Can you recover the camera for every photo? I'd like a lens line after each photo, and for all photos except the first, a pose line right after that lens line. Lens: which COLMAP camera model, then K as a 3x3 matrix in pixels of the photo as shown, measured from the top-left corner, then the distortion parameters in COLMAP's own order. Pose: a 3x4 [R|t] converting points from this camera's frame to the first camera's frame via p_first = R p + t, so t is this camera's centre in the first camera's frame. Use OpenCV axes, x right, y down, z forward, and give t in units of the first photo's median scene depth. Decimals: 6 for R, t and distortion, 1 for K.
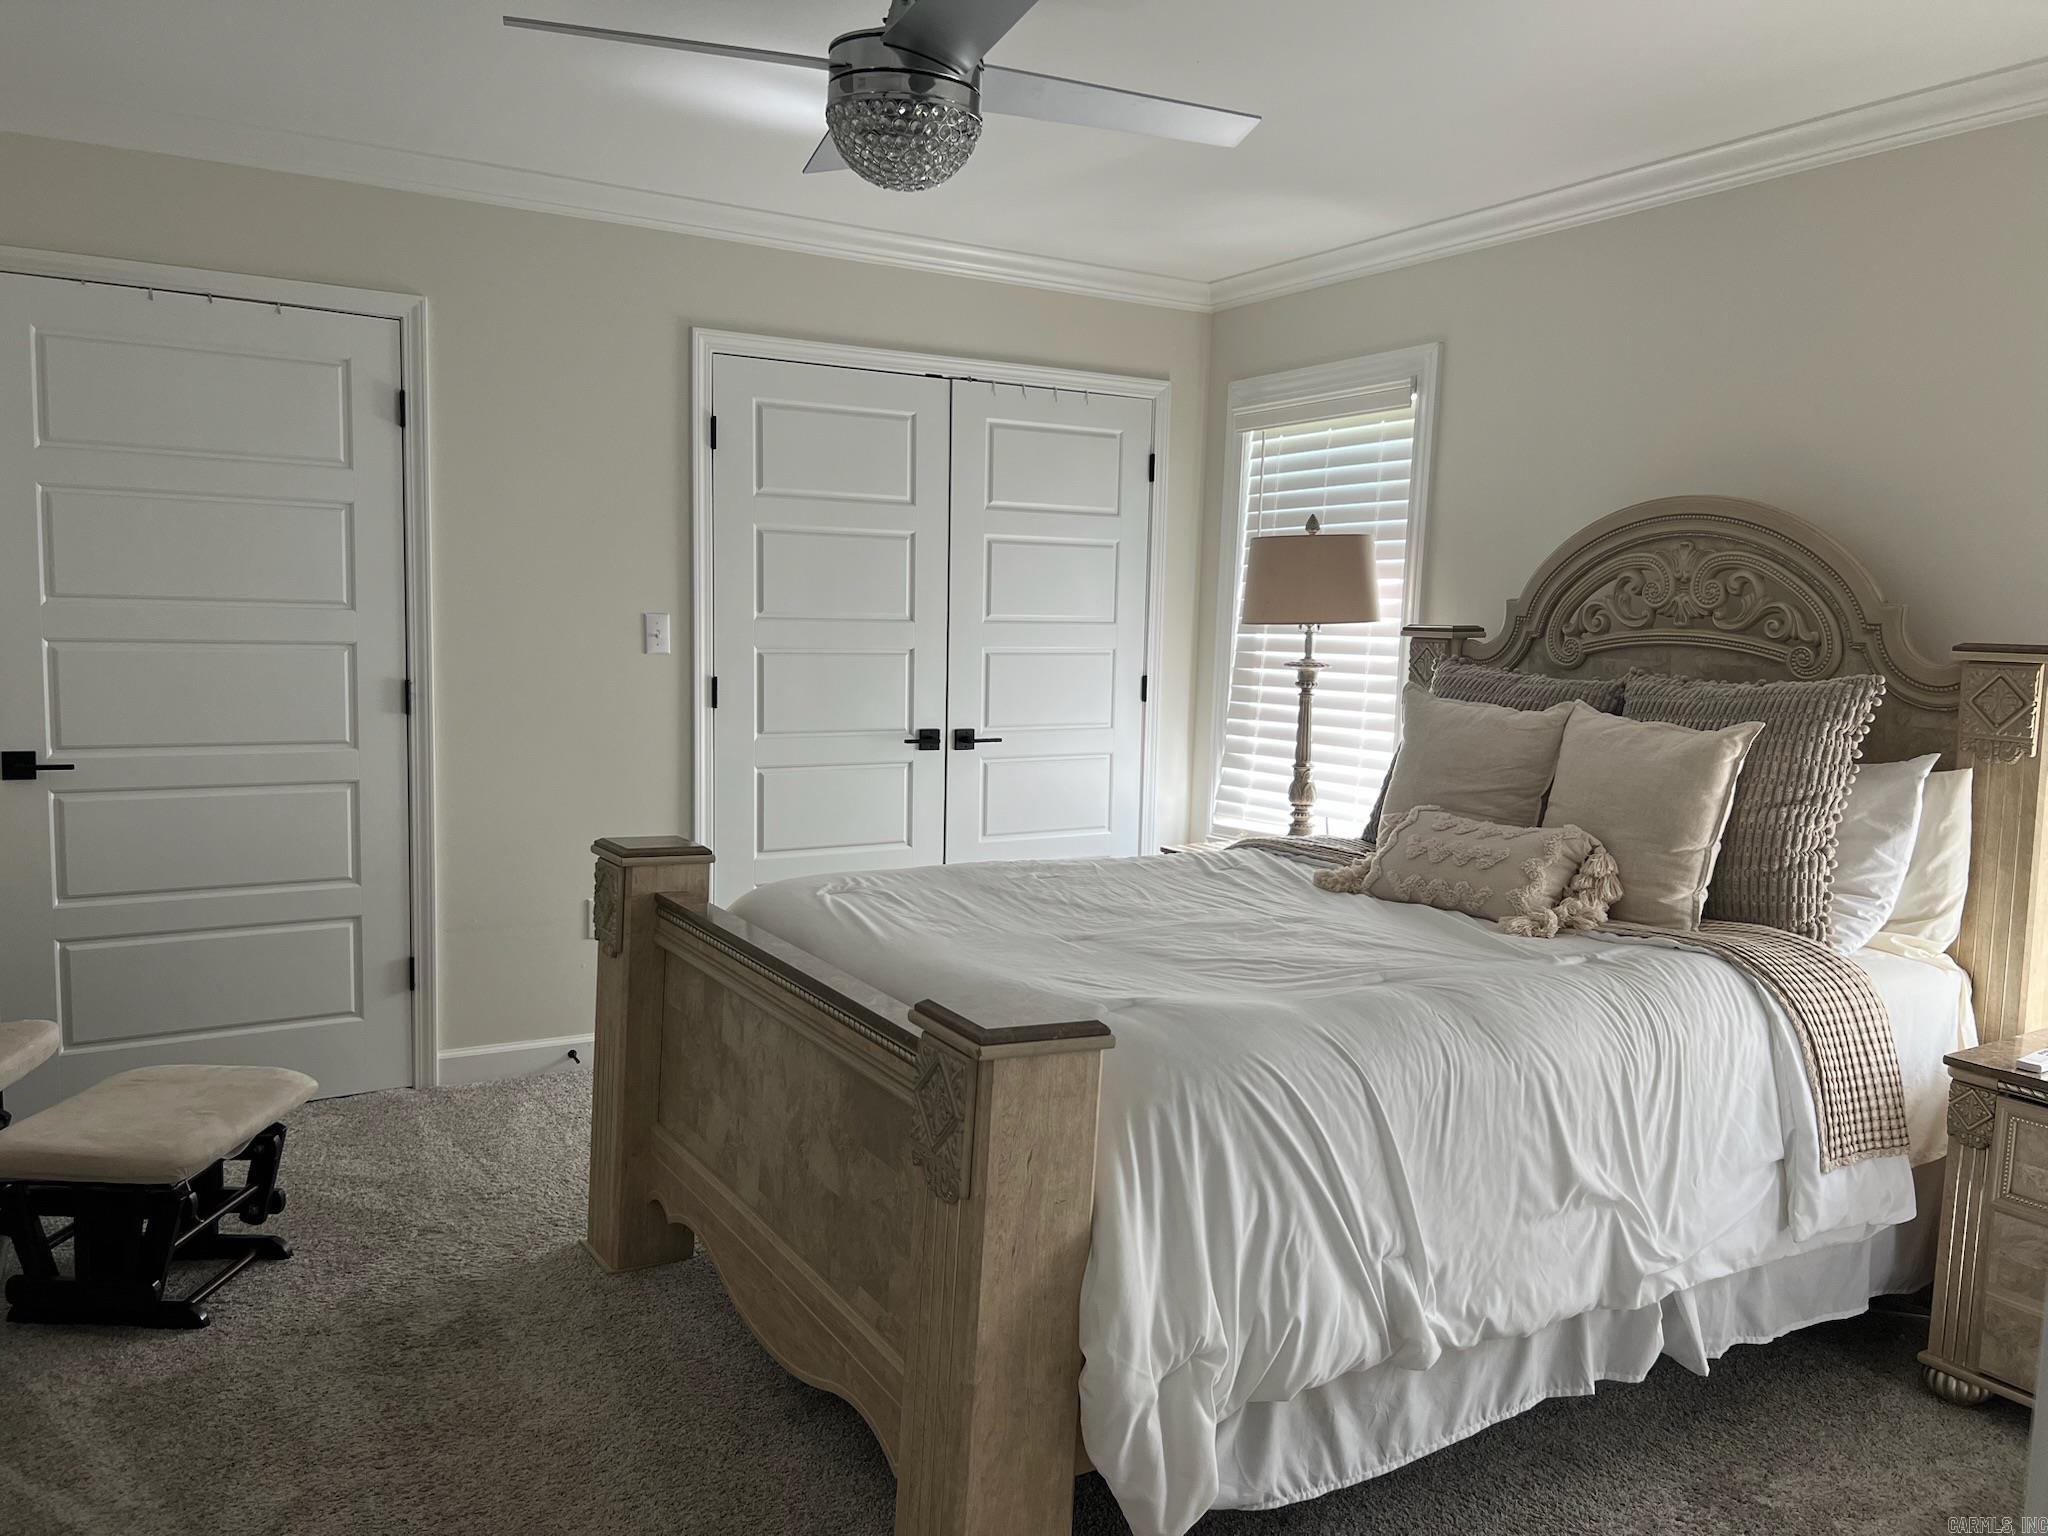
lens RADIAL K [[1547.3, 0, 1008.5], [0, 1547.3, 787.1], [0, 0, 1]] dist [0.052080, -0.061809]
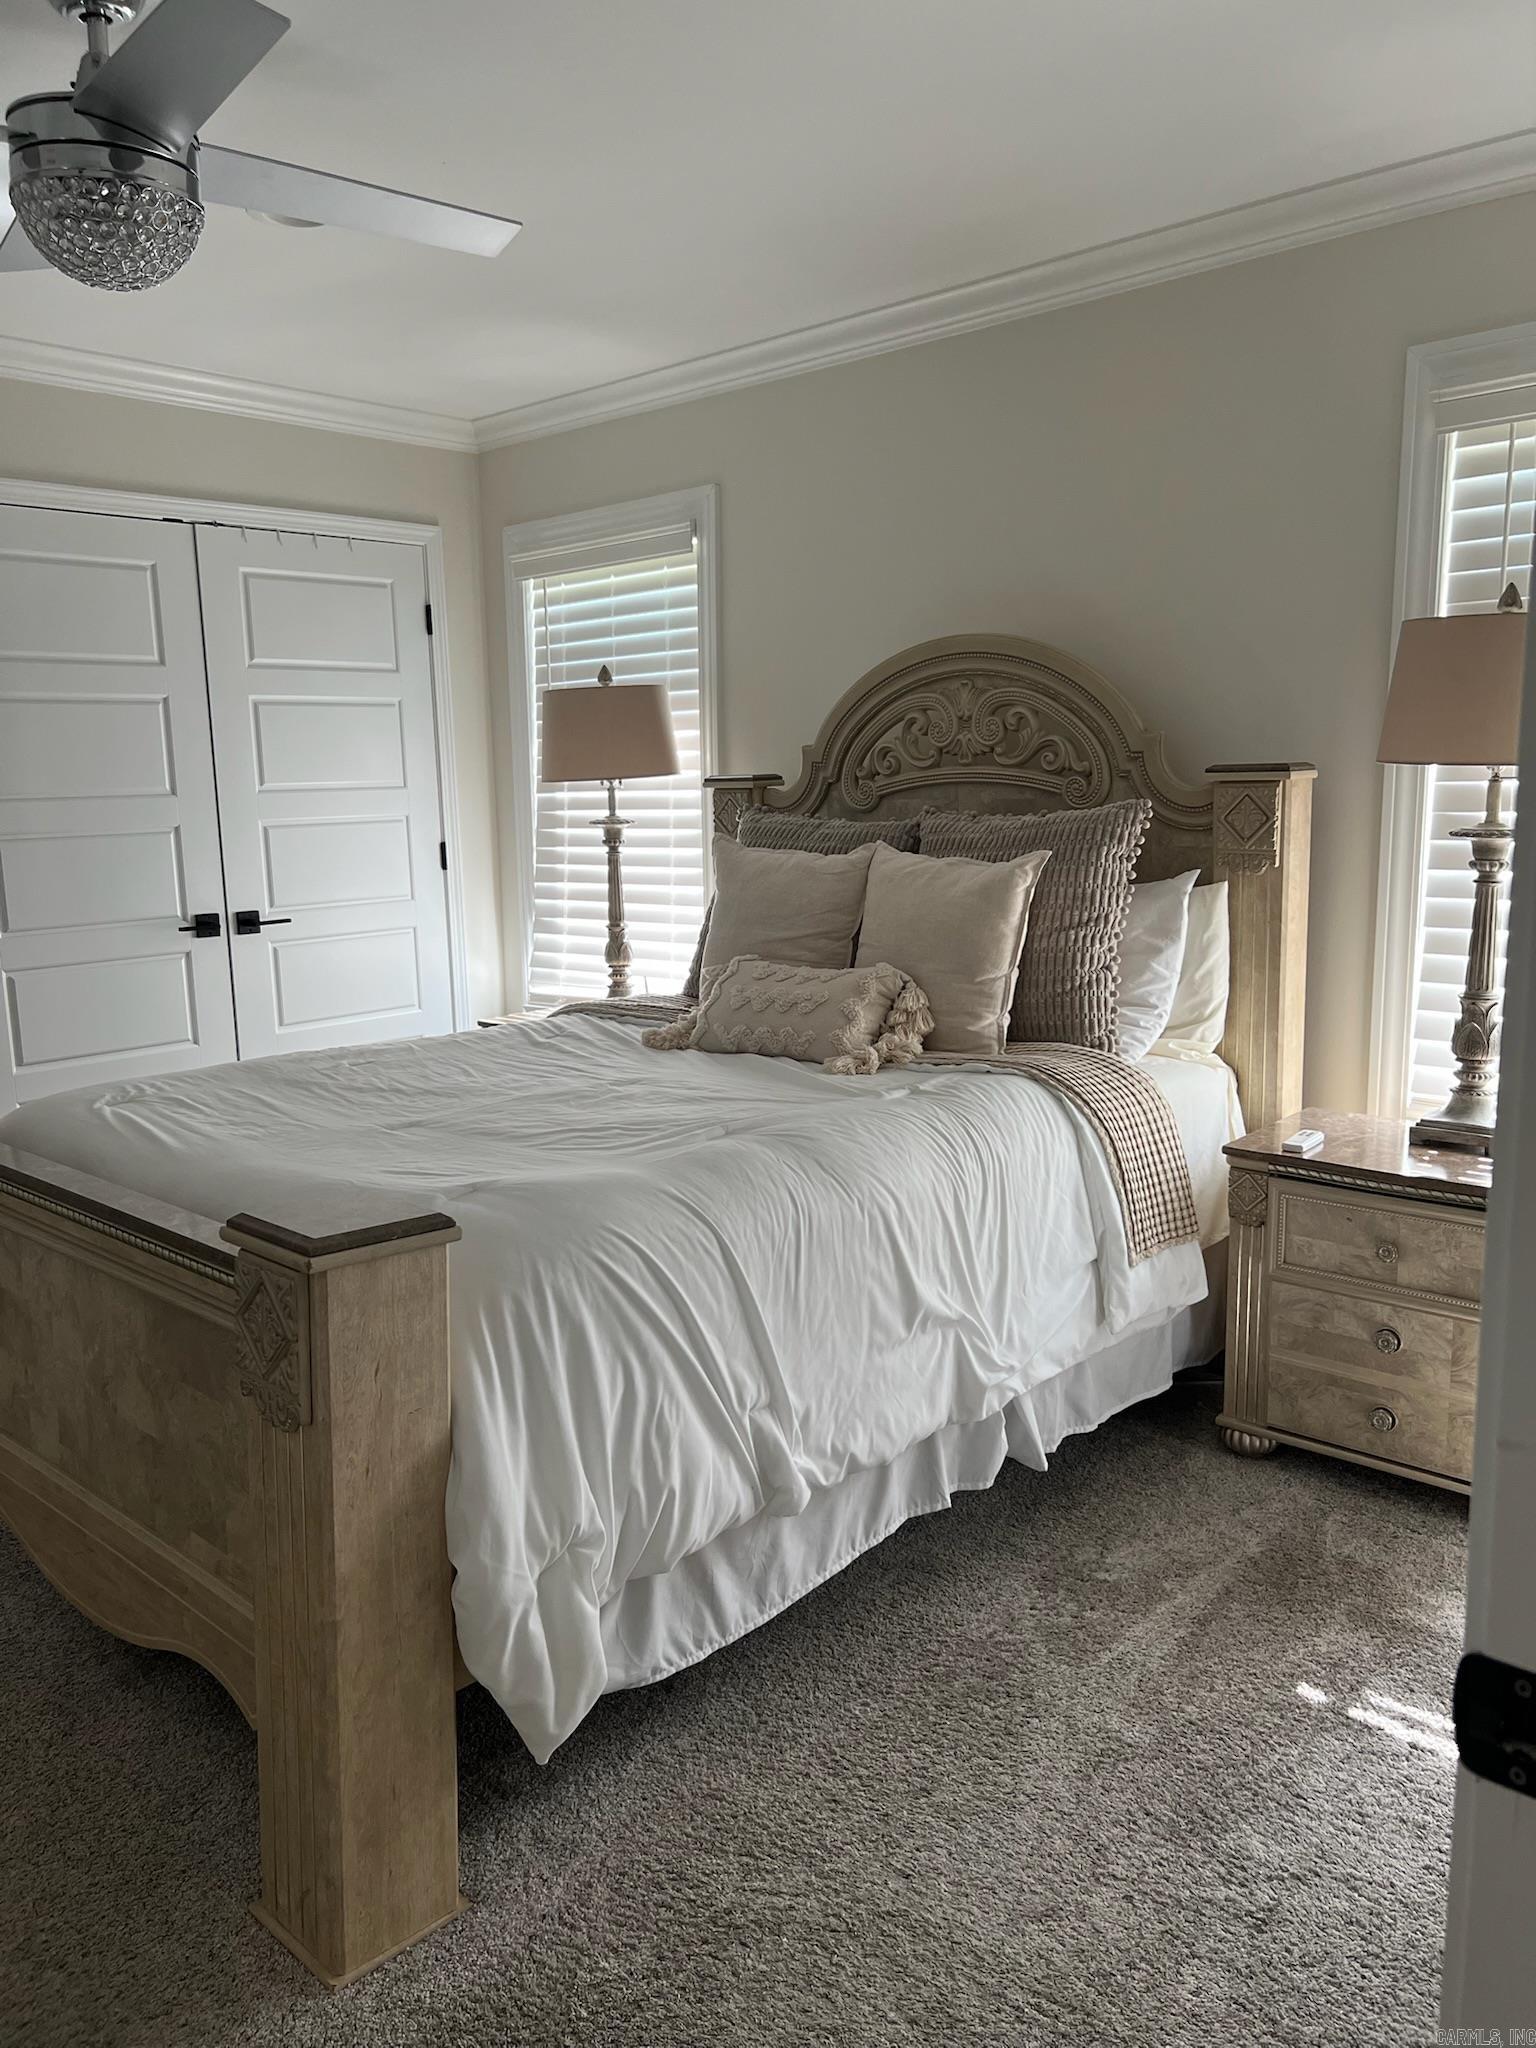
lens RADIAL K [[1547.3, 0, 749.5], [0, 1547.3, 1043.9], [0, 0, 1]] dist [0.052080, -0.061809]
pose [[0.957260, -0.092759, 0.273952, -0.005803], [0.077229, 0.994762, 0.066965, 0.002022], [-0.278729, -0.042946, 0.959409, 0.041367]]
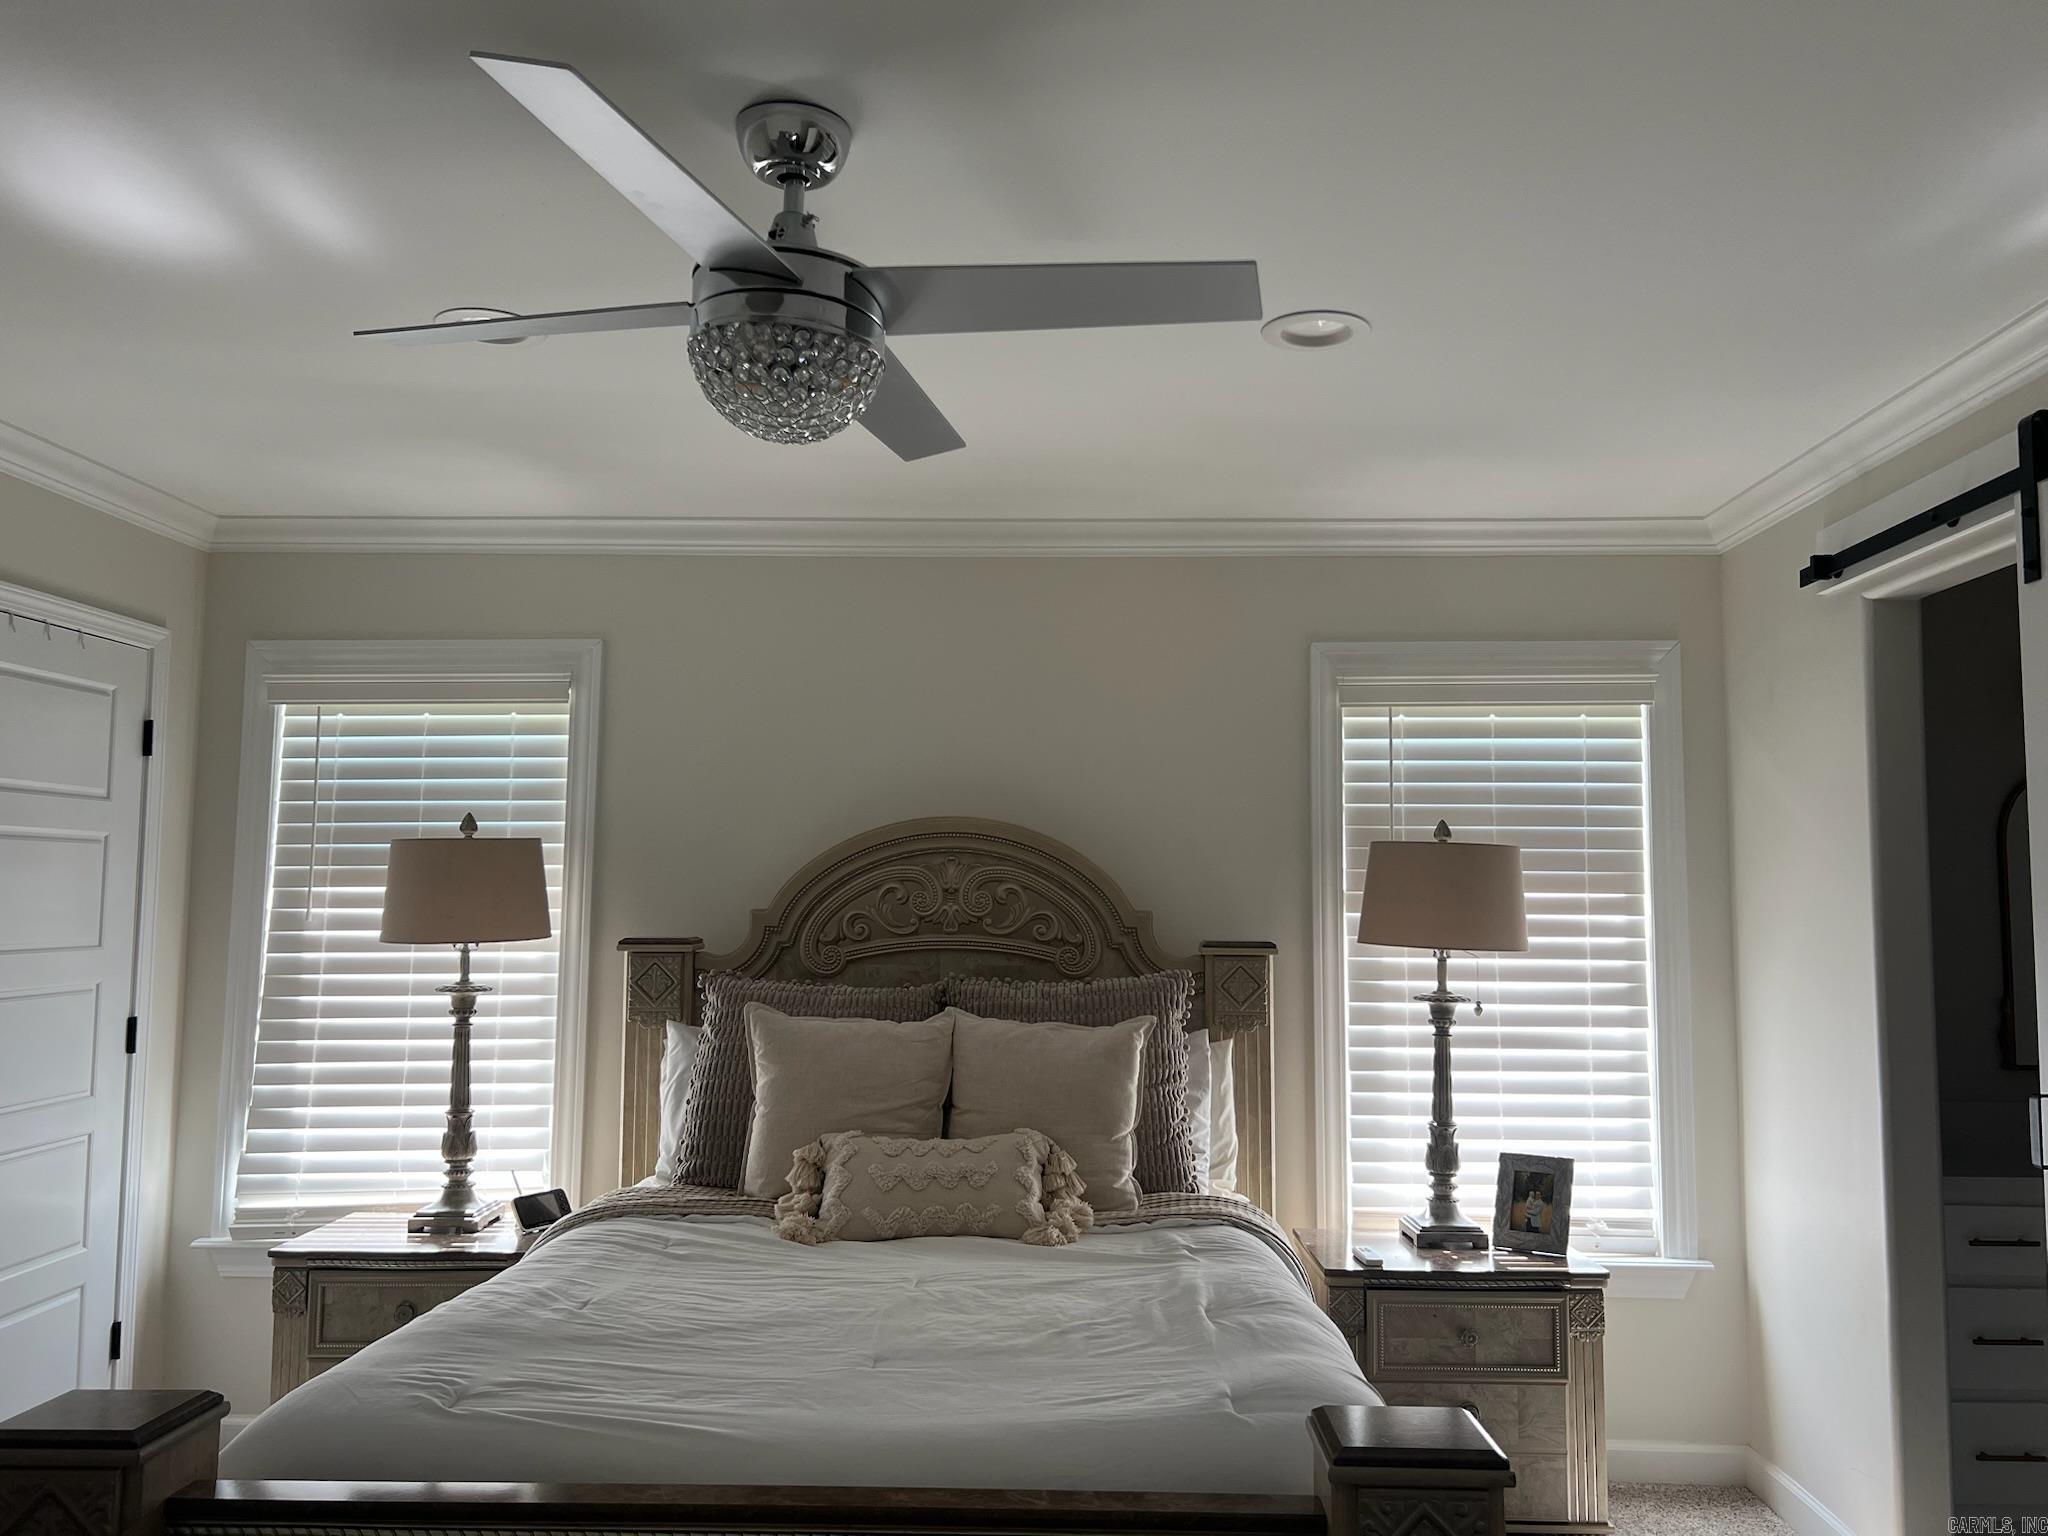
lens RADIAL K [[1547.3, 0, 1028.2], [0, 1547.3, 764.2], [0, 0, 1]] dist [0.052080, -0.061809]
pose [[0.521190, 0.054450, 0.851702, -0.455268], [0.107542, 0.985818, -0.128833, -0.069285], [-0.846638, 0.158740, 0.507943, 0.356114]]
